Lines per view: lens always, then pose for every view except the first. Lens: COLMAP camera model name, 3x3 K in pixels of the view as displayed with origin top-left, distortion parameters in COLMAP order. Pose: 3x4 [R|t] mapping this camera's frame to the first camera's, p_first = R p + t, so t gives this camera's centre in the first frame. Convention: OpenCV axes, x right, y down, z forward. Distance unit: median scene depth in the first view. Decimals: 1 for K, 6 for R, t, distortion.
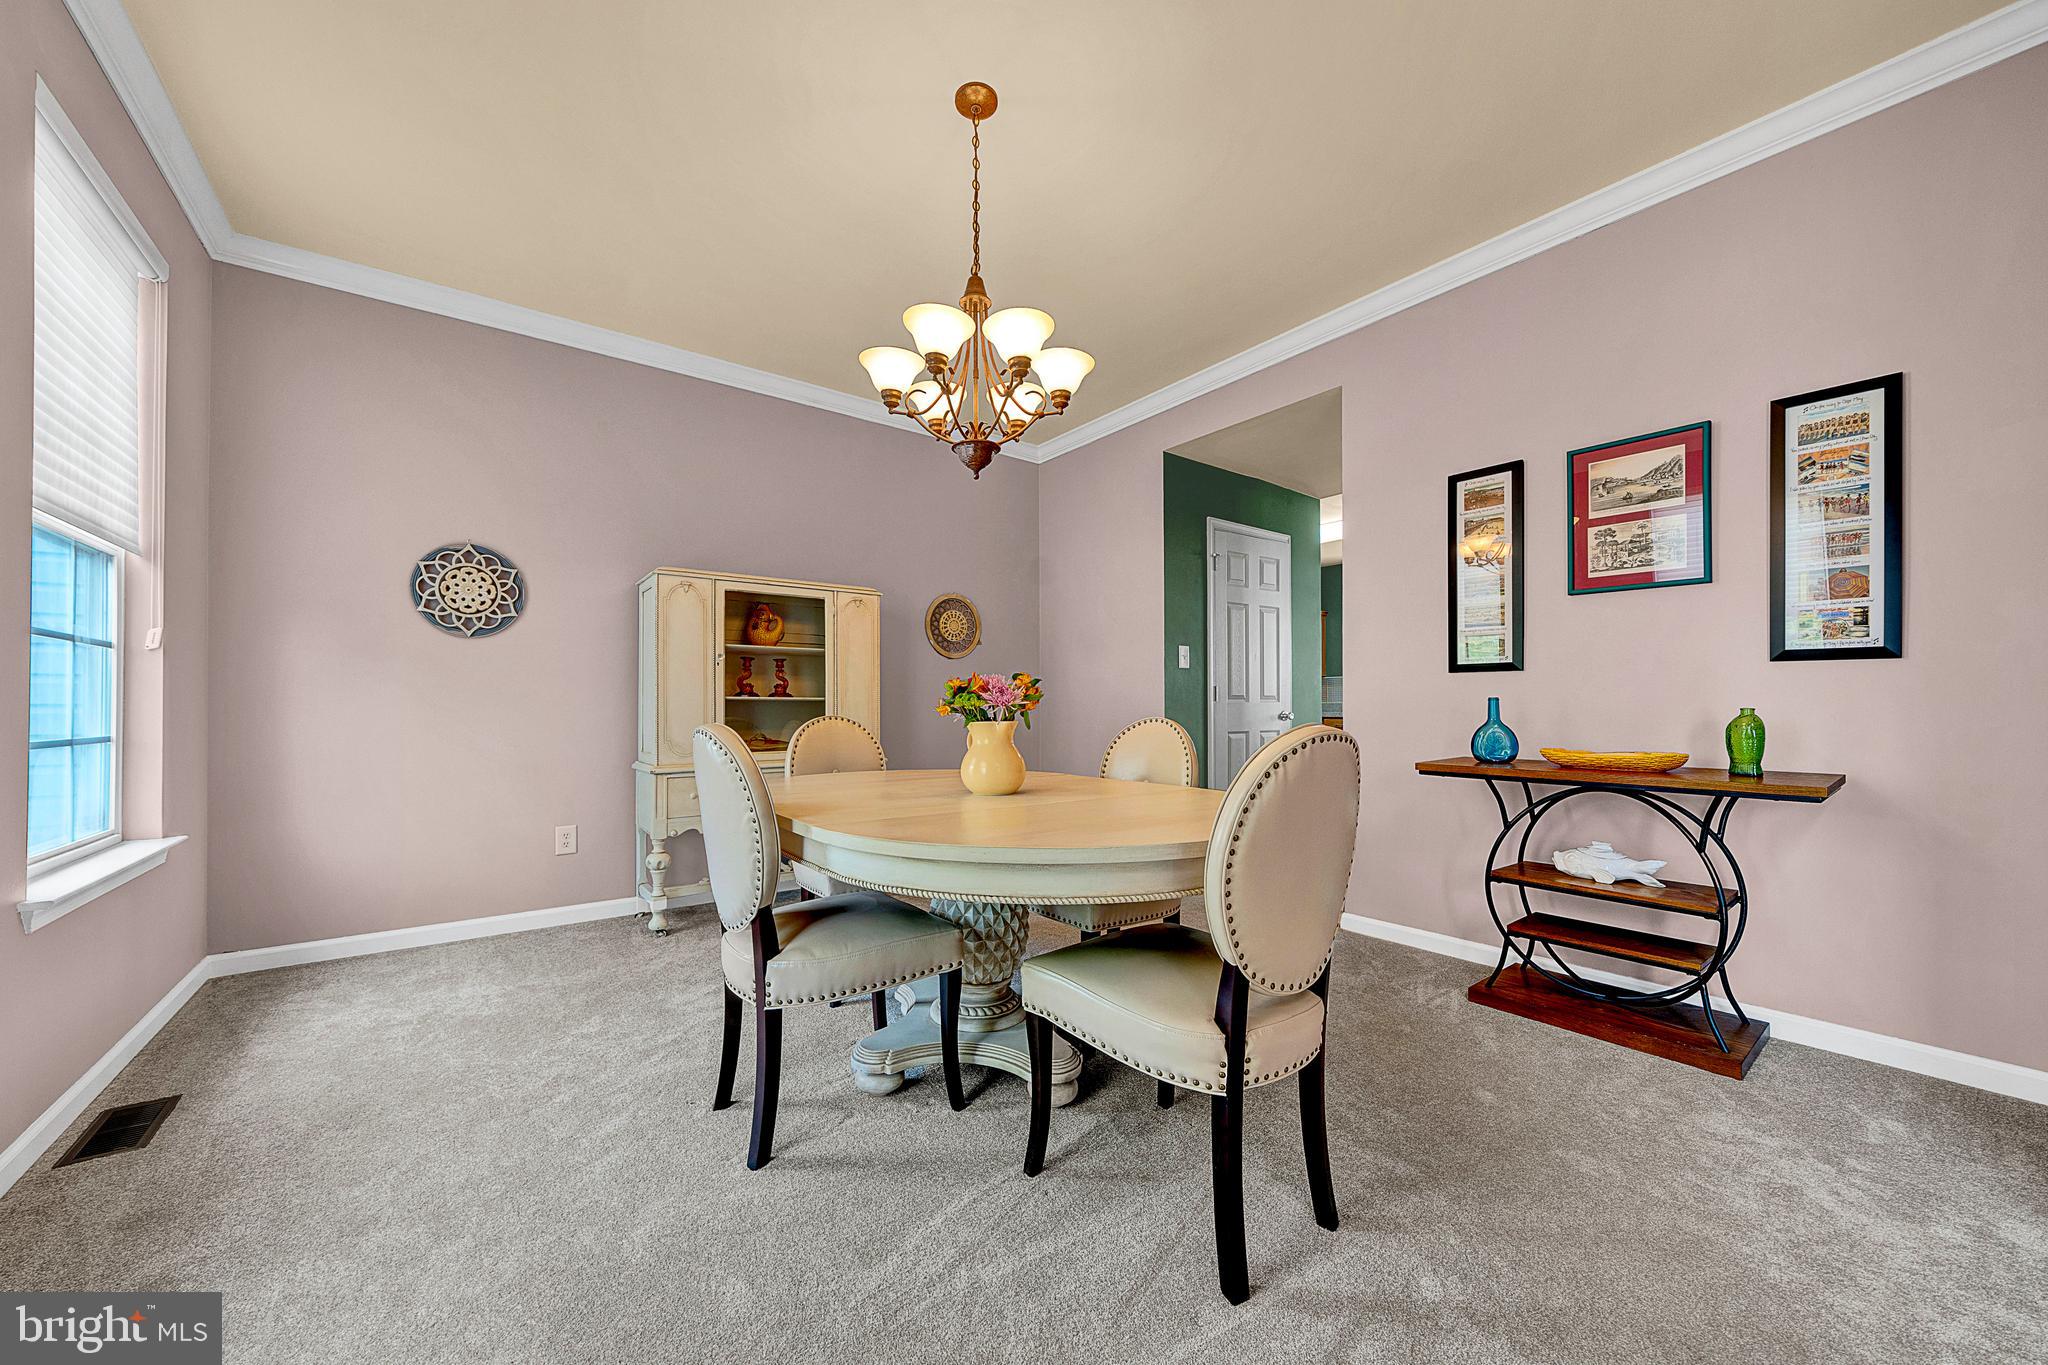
lens RADIAL K [[857.1, 0, 1024.9], [0, 857.1, 707.9], [0, 0, 1]] dist [0.000286, -0.000118]
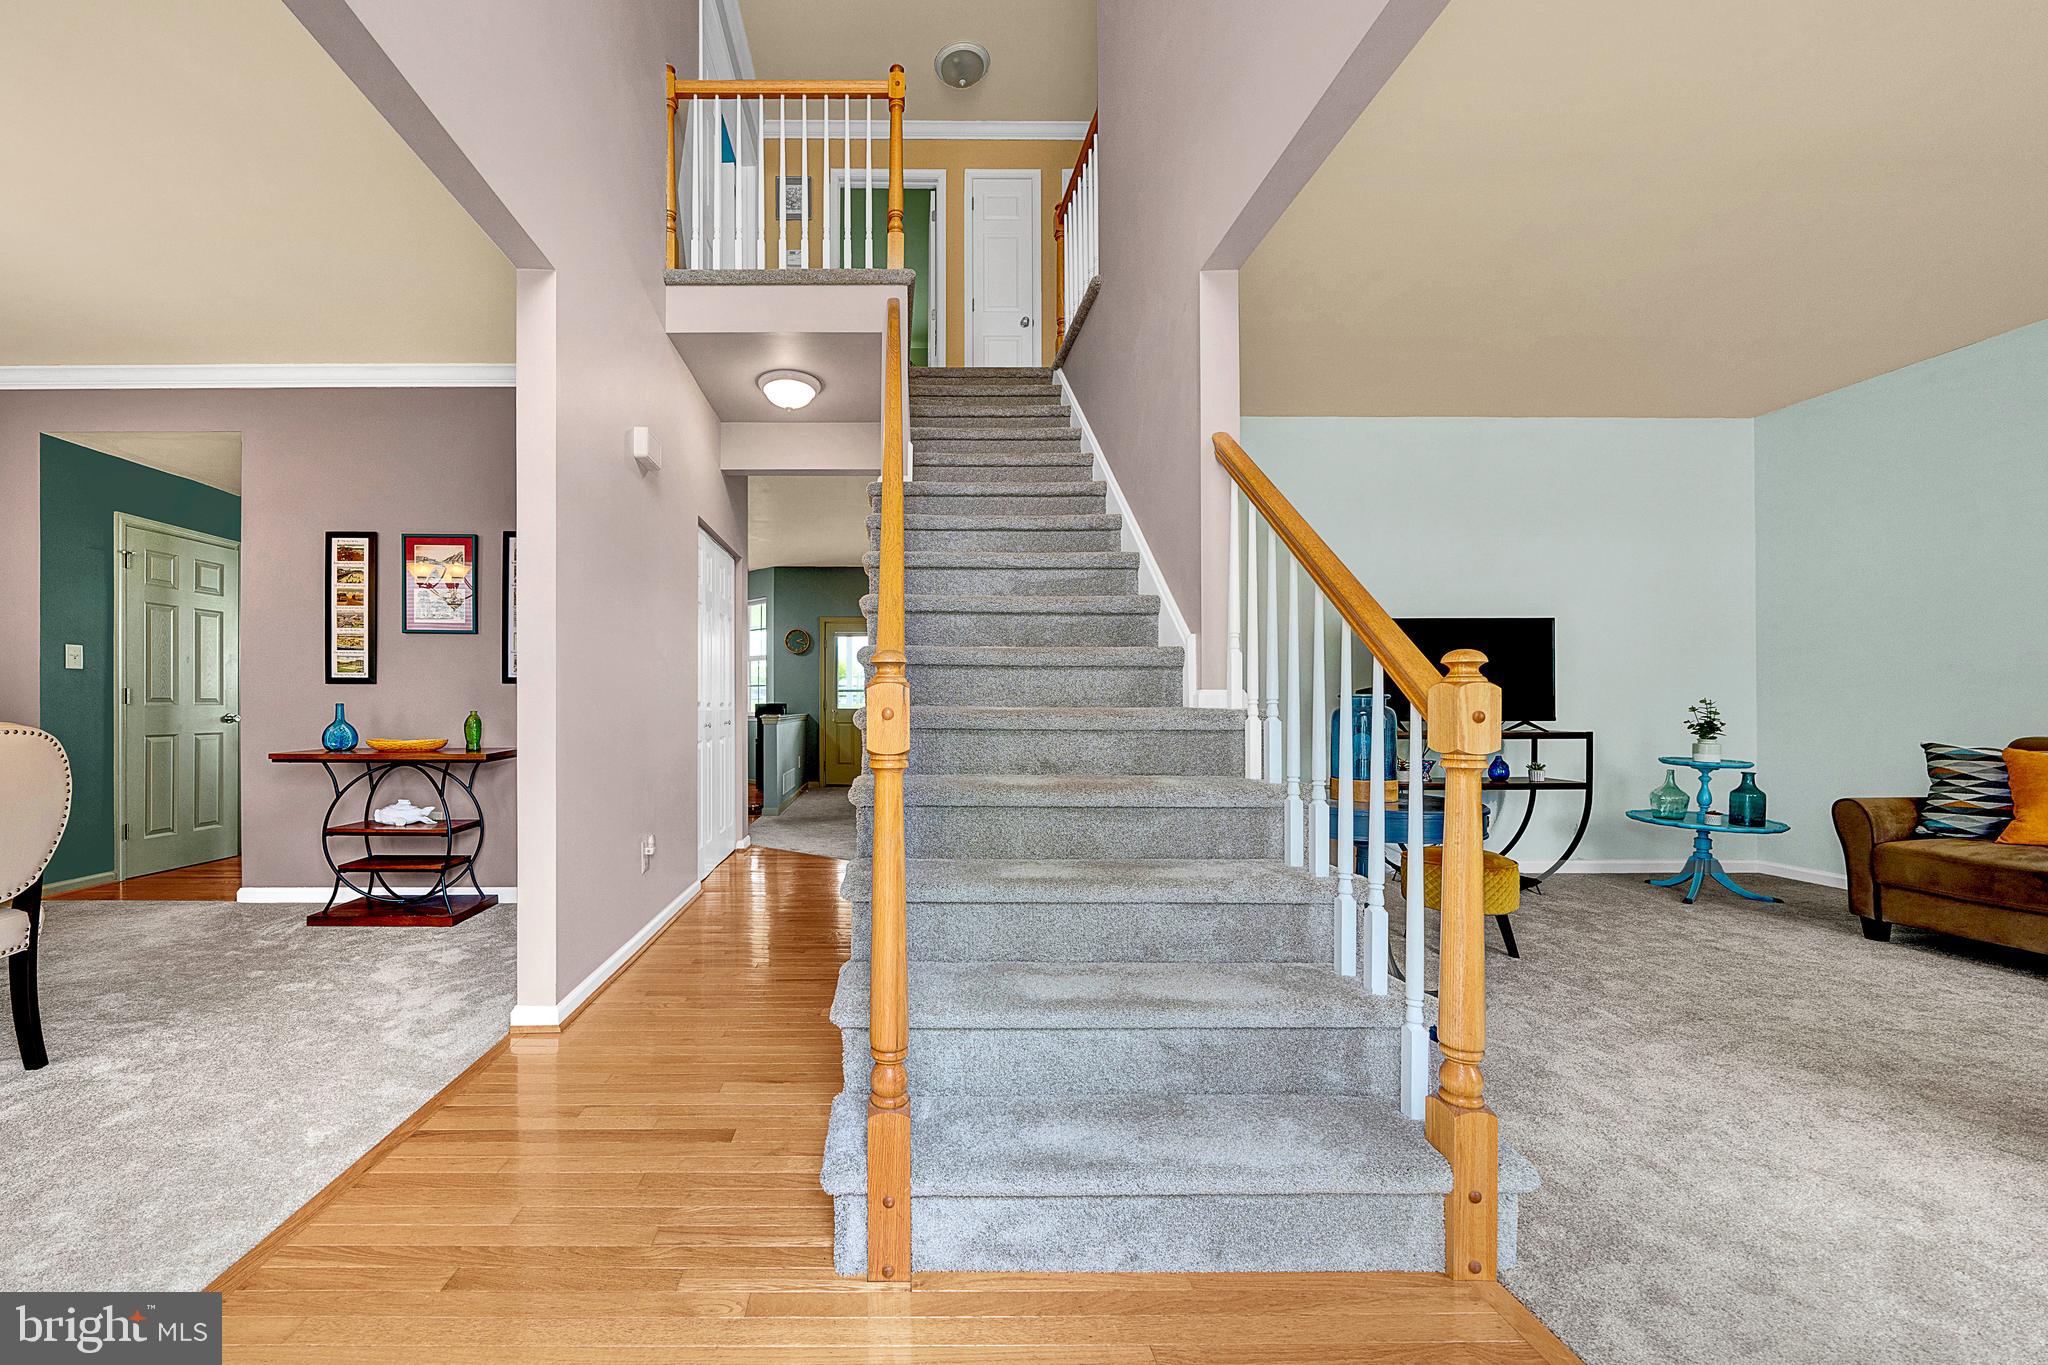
lens RADIAL K [[857.1, 0, 1024.9], [0, 857.1, 707.9], [0, 0, 1]] dist [0.000286, -0.000118]
pose [[0.602273, 0.000850, 0.798290, 0.114083], [0.000789, 0.999998, -0.001660, -0.002002], [-0.798290, 0.001630, 0.602271, -0.722868]]
